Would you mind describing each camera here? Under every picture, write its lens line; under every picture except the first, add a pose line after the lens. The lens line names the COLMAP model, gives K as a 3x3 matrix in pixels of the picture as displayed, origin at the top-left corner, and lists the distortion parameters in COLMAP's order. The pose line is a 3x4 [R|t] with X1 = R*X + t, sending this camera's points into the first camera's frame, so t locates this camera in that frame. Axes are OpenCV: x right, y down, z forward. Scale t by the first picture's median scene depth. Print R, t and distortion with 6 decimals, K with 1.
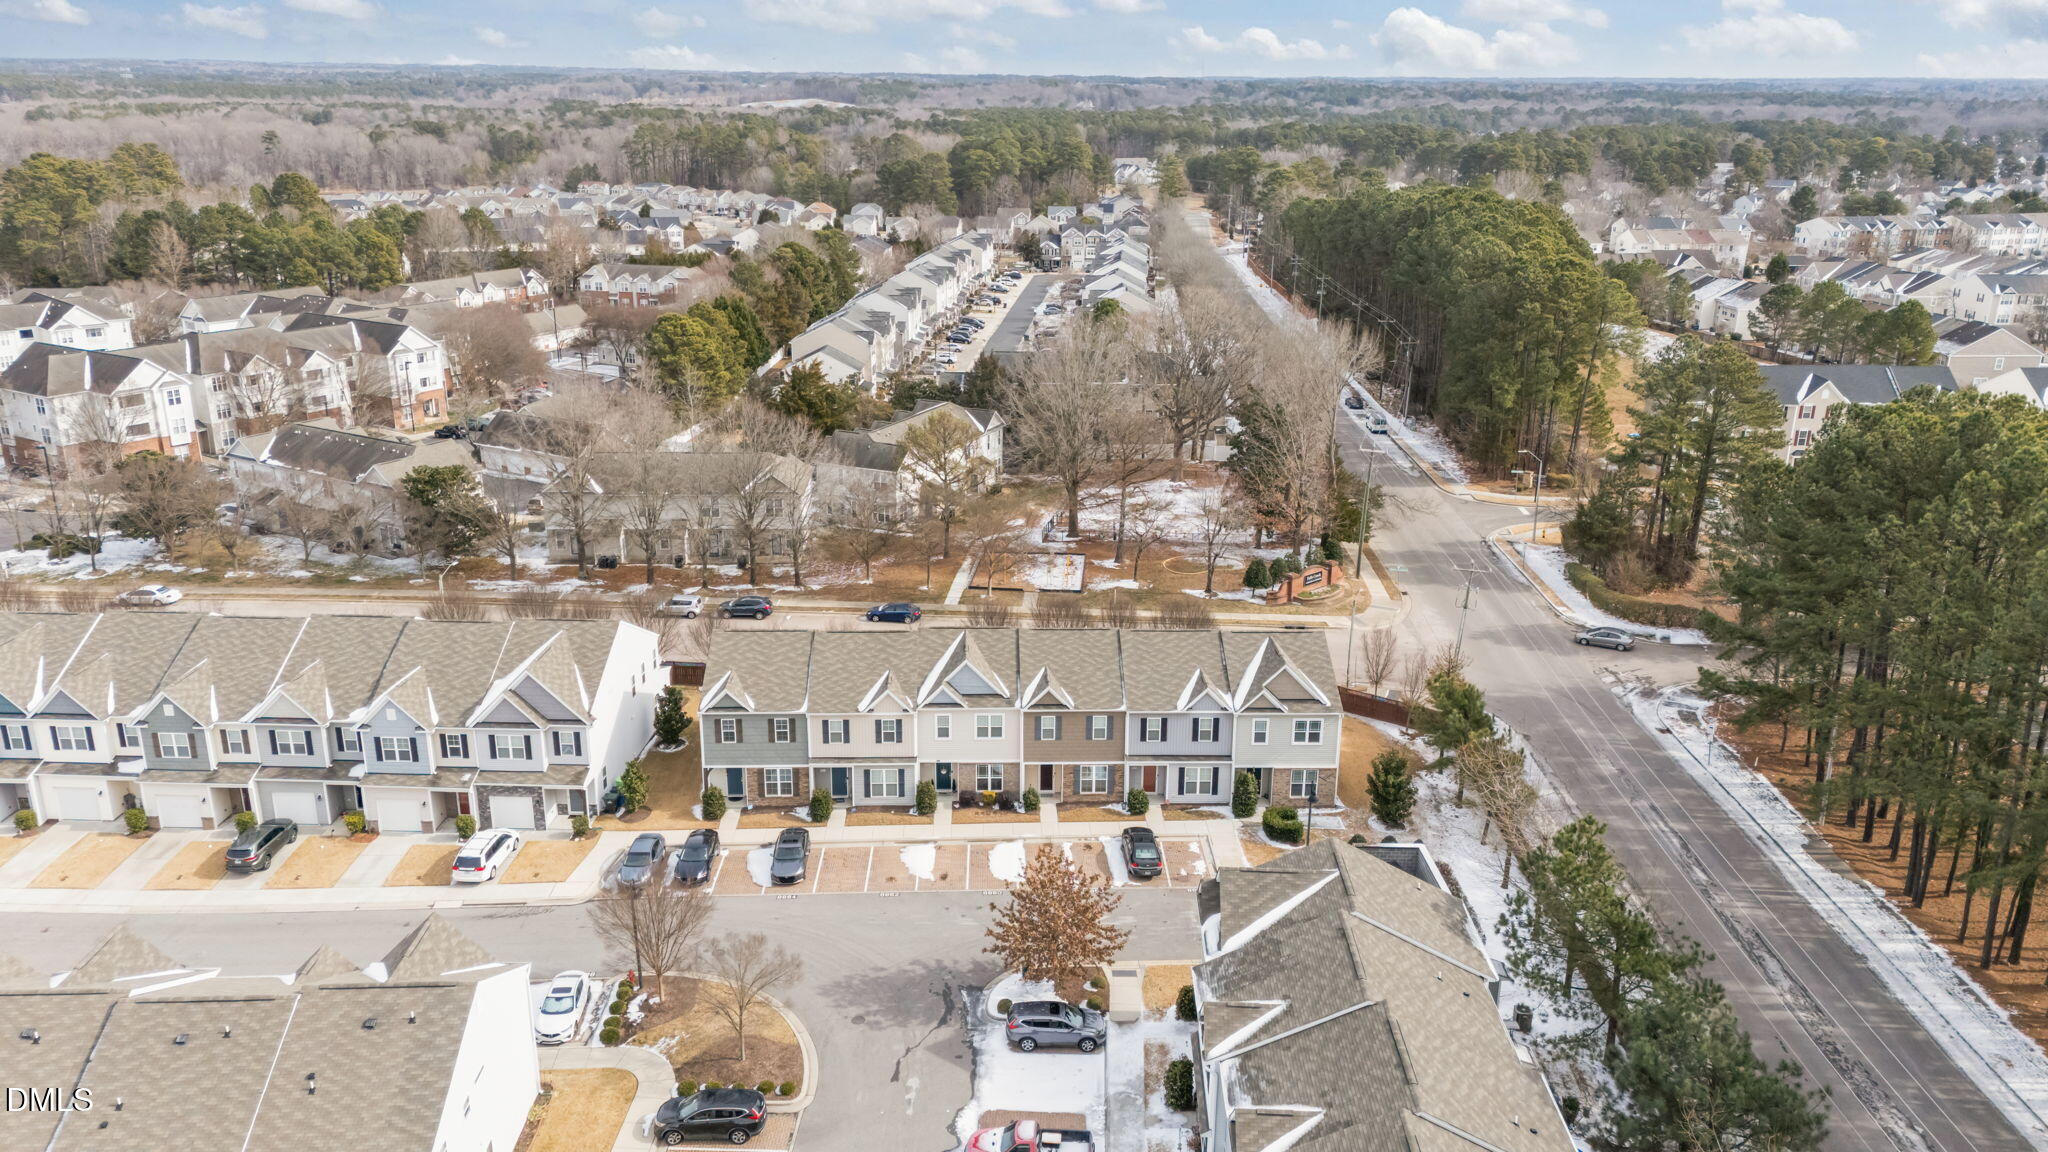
lens RADIAL K [[1497.1, 0, 1017.7], [0, 1497.1, 591.4], [0, 0, 1]] dist [0.081671, -0.079196]
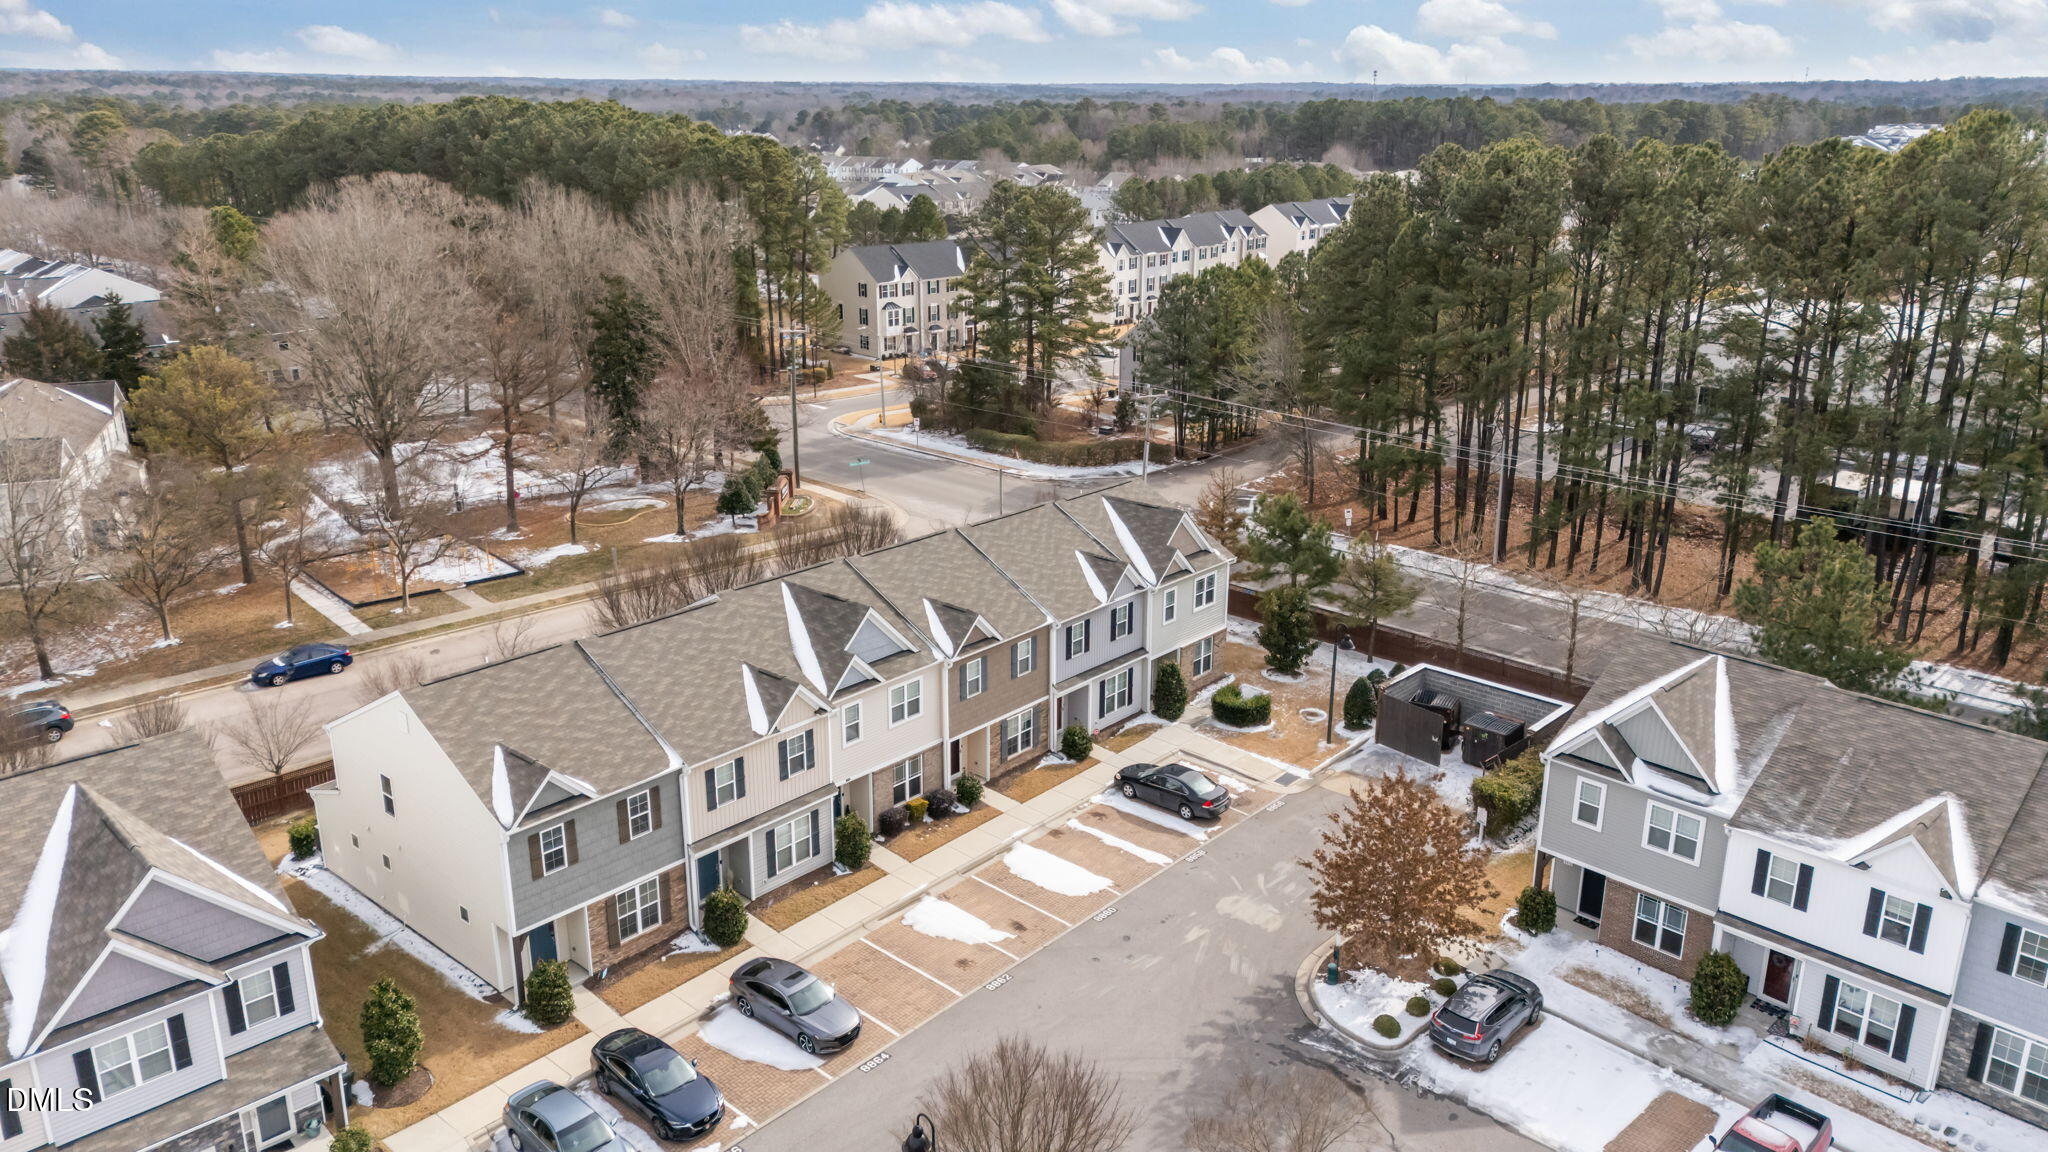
lens RADIAL K [[1497.1, 0, 1024.8], [0, 1497.1, 568.4], [0, 0, 1]] dist [0.081671, -0.079196]
pose [[0.684810, -0.226441, 0.692647, -0.416213], [0.235749, 0.968224, 0.083451, -0.007697], [-0.689534, 0.106142, 0.716433, 0.485653]]
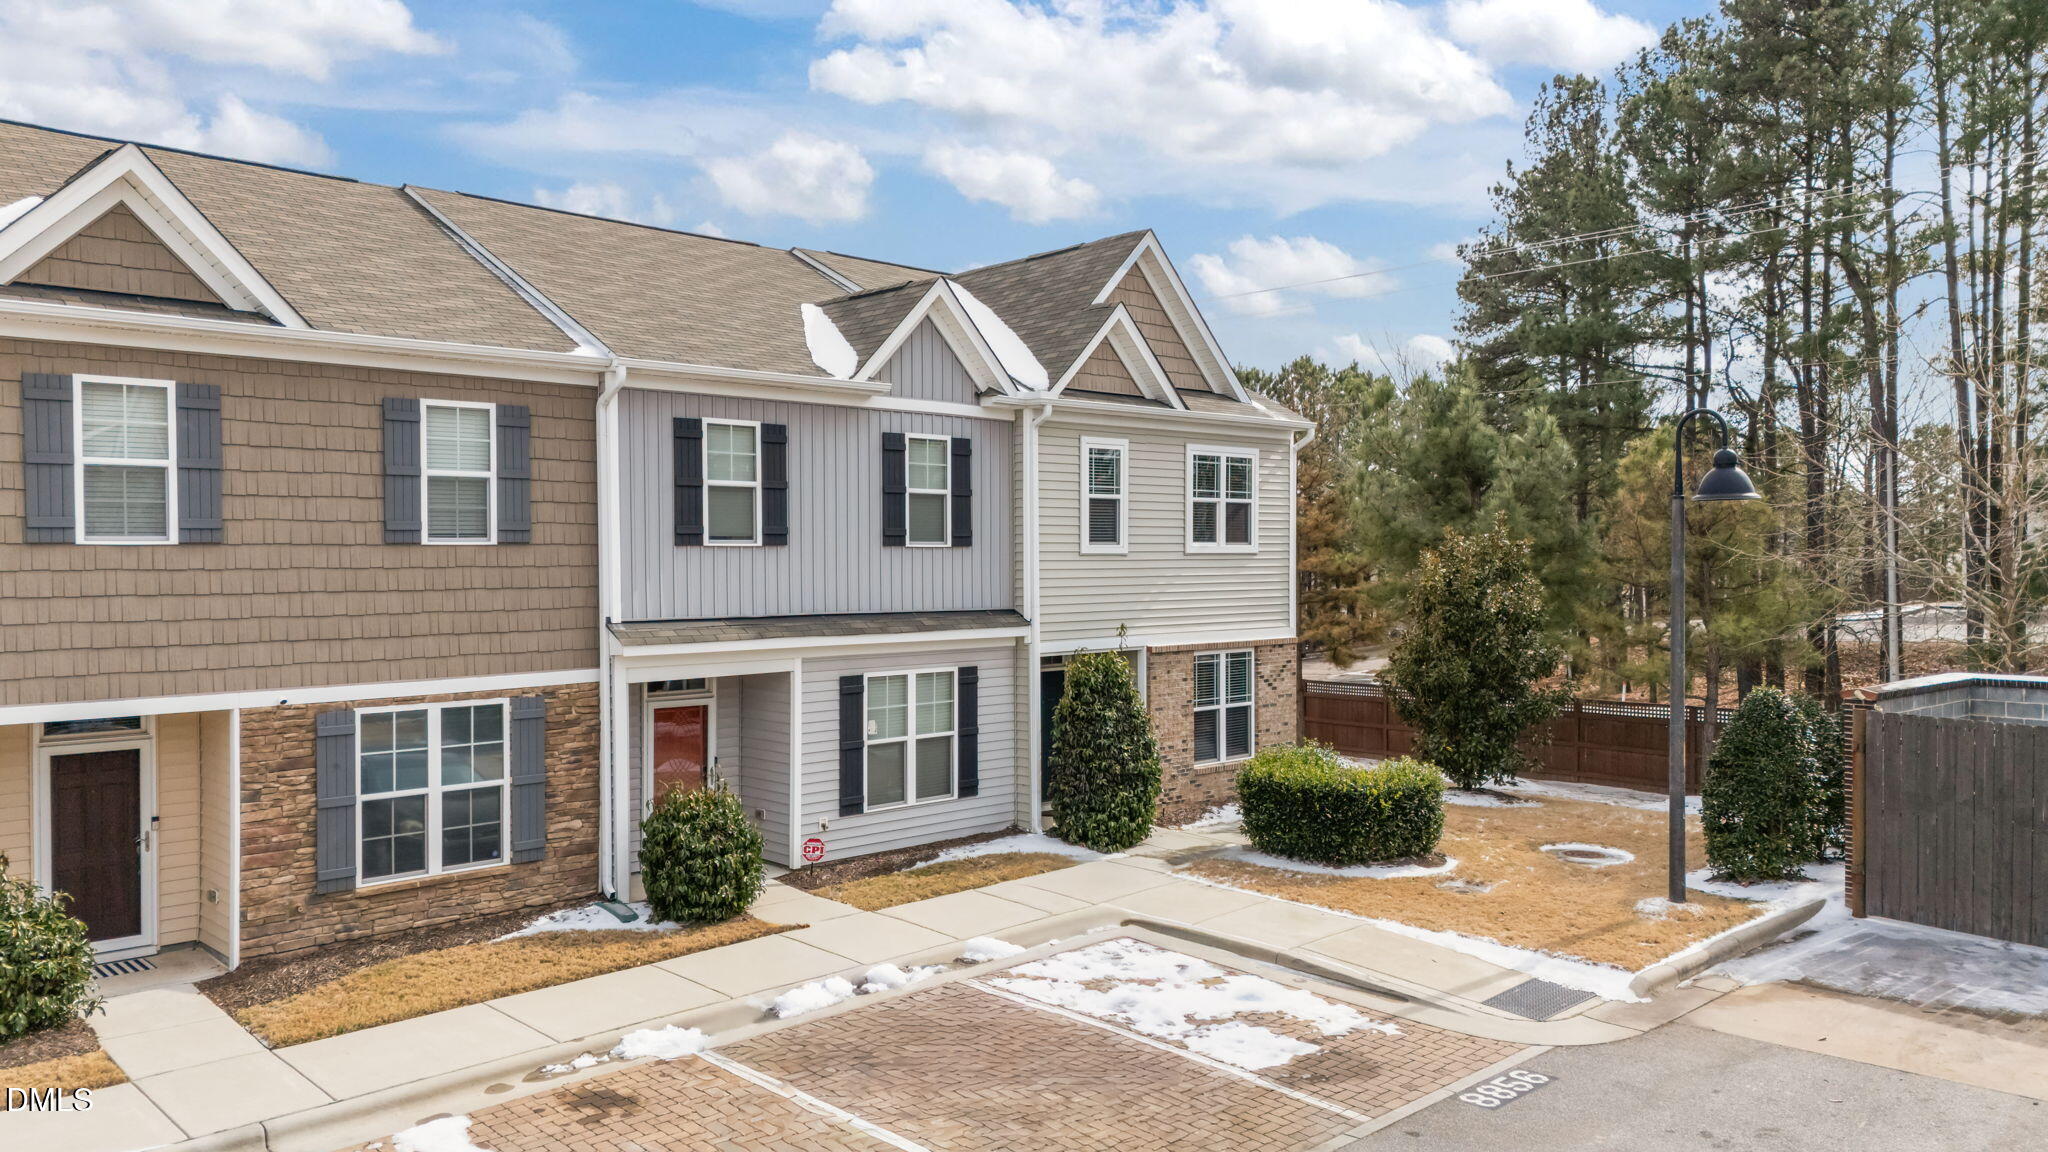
lens RADIAL K [[1497.1, 0, 1030.9], [0, 1497.1, 578.8], [0, 0, 1]] dist [0.081671, -0.079196]
pose [[0.740250, -0.017693, 0.672099, -0.016450], [0.223411, 0.949323, -0.221074, 0.156648], [-0.634127, 0.313805, 0.706689, 0.820748]]
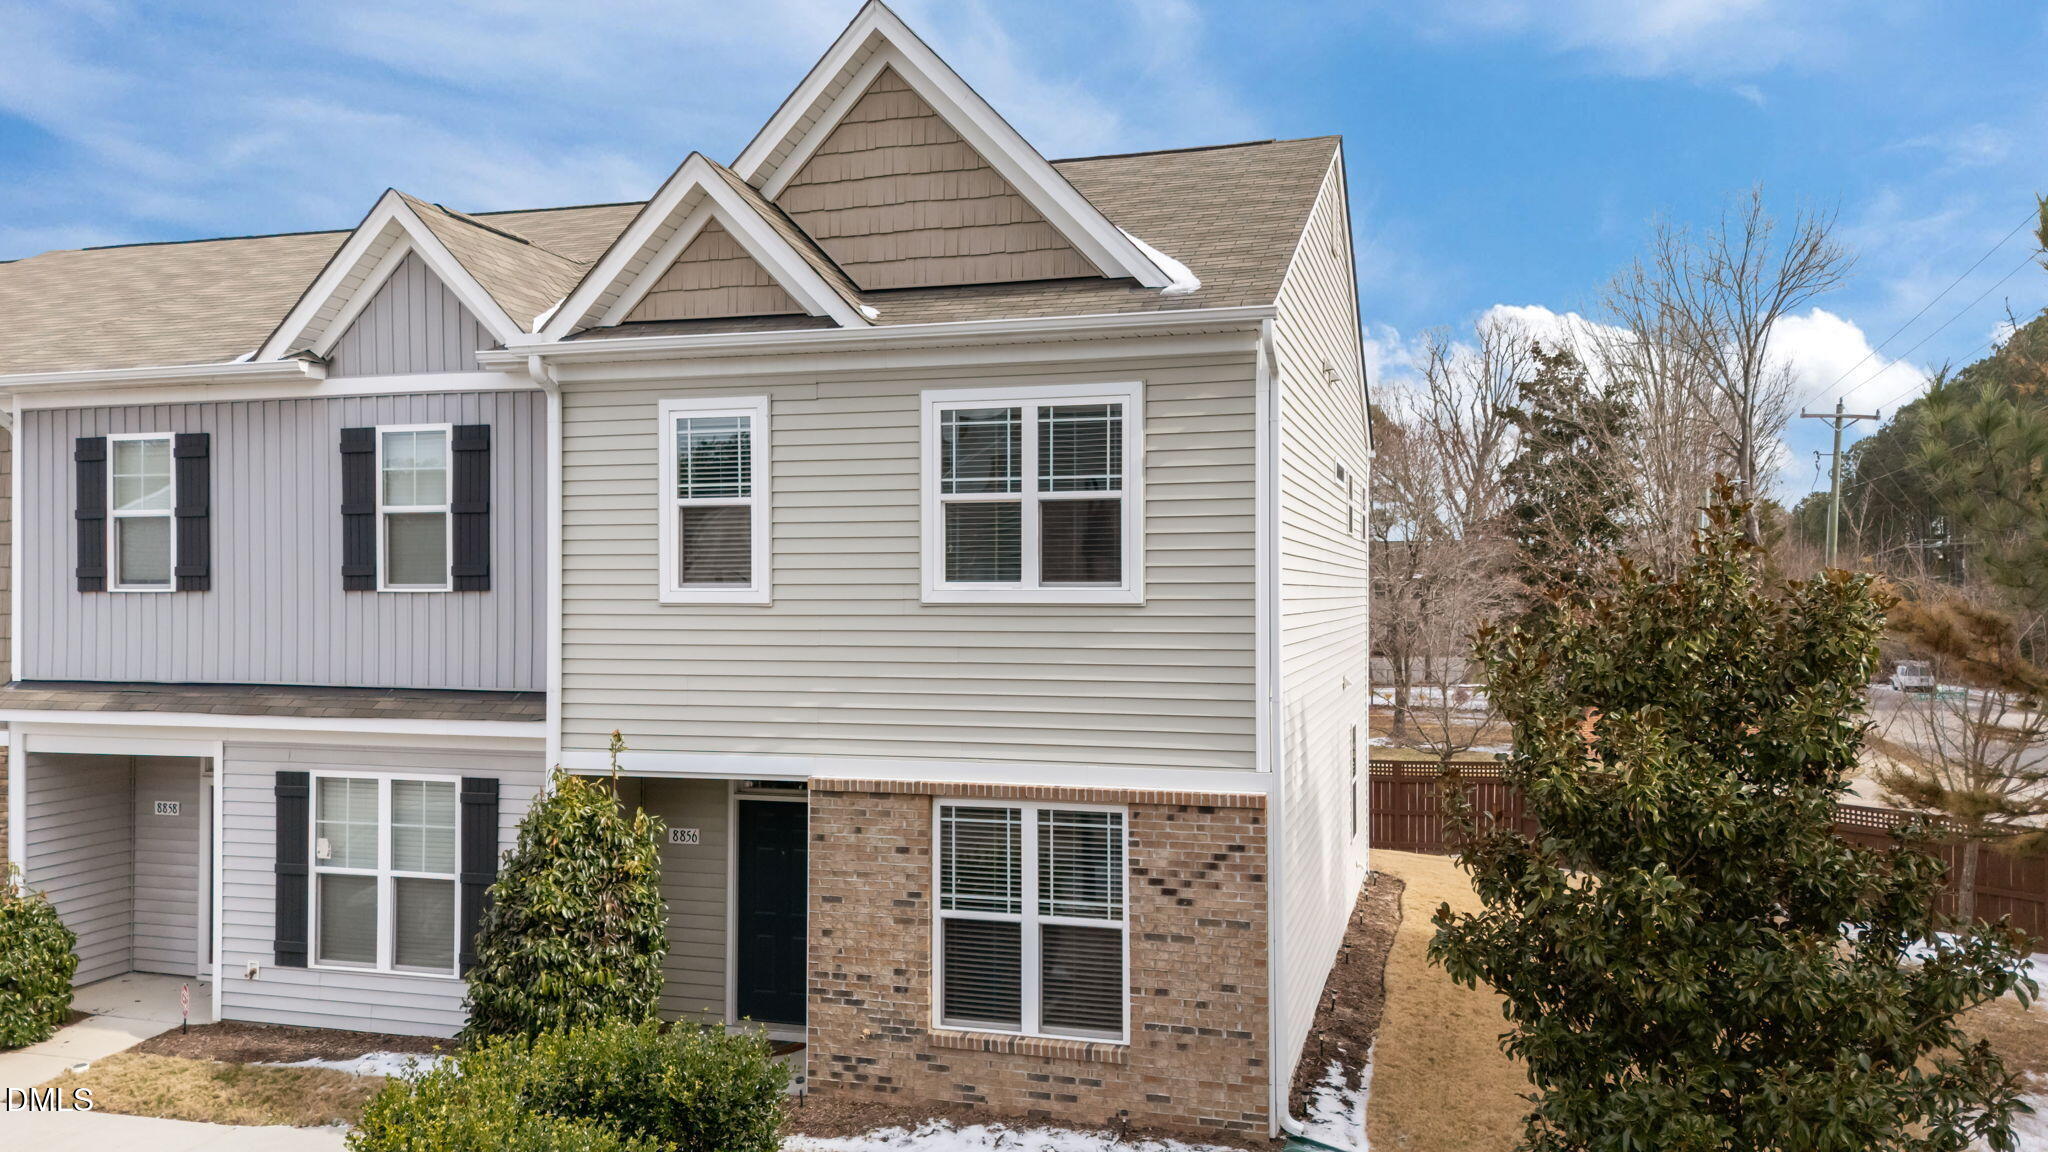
lens RADIAL K [[1497.1, 0, 1018.8], [0, 1497.1, 574.1], [0, 0, 1]] dist [0.081671, -0.079196]
pose [[0.951010, -0.008650, -0.309039, 0.229135], [-0.096692, 0.941138, -0.323897, 0.140857], [0.293650, 0.337911, 0.894196, 0.868551]]
